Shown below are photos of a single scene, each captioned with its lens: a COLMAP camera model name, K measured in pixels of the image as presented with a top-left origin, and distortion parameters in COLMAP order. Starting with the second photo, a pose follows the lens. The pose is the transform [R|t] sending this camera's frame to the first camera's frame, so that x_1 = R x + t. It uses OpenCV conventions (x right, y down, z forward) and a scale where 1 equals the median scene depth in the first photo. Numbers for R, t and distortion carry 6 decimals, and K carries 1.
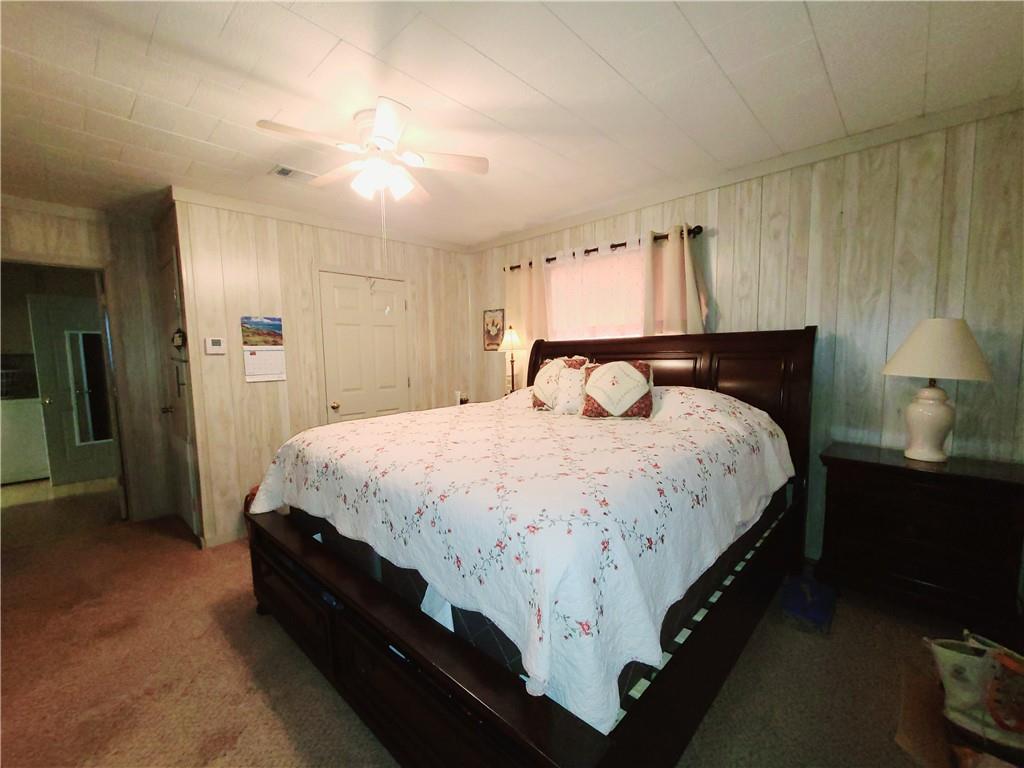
lens RADIAL K [[429.0, 0, 510.7], [0, 429.0, 389.1], [0, 0, 1]] dist [-0.002027, -0.000474]
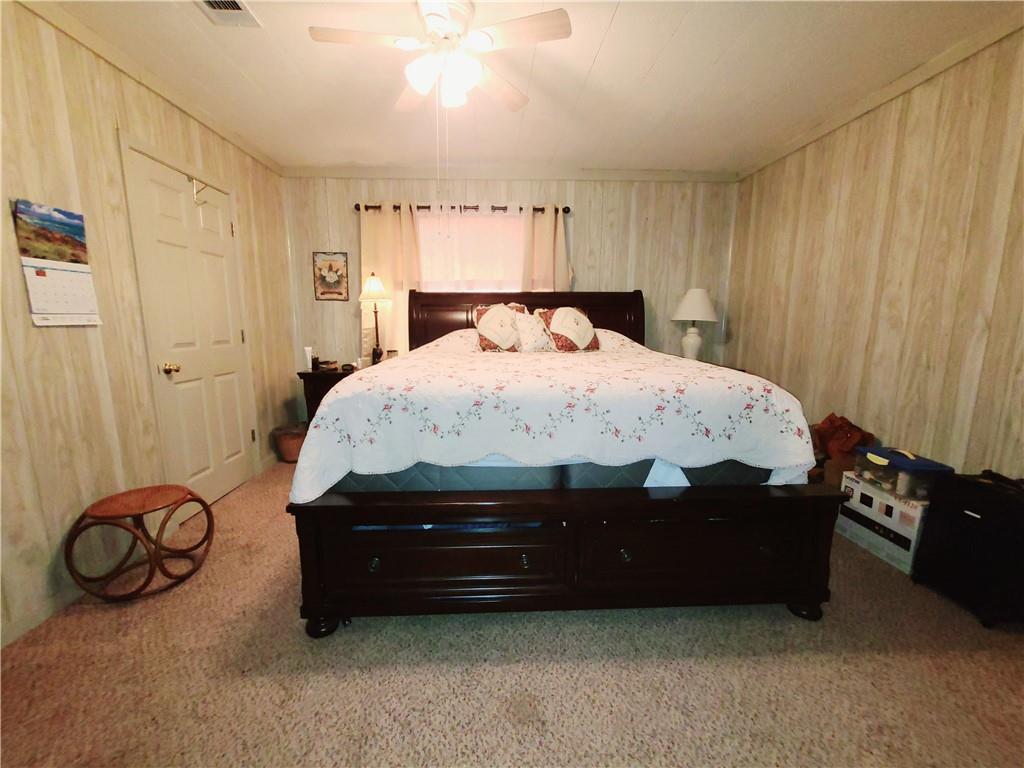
lens RADIAL K [[429.0, 0, 510.7], [0, 429.0, 389.1], [0, 0, 1]] dist [-0.002027, -0.000474]
pose [[0.690251, -0.092394, 0.717647, -0.582858], [0.047673, 0.995466, 0.082309, 0.045990], [-0.721998, -0.022601, 0.691526, 0.192106]]
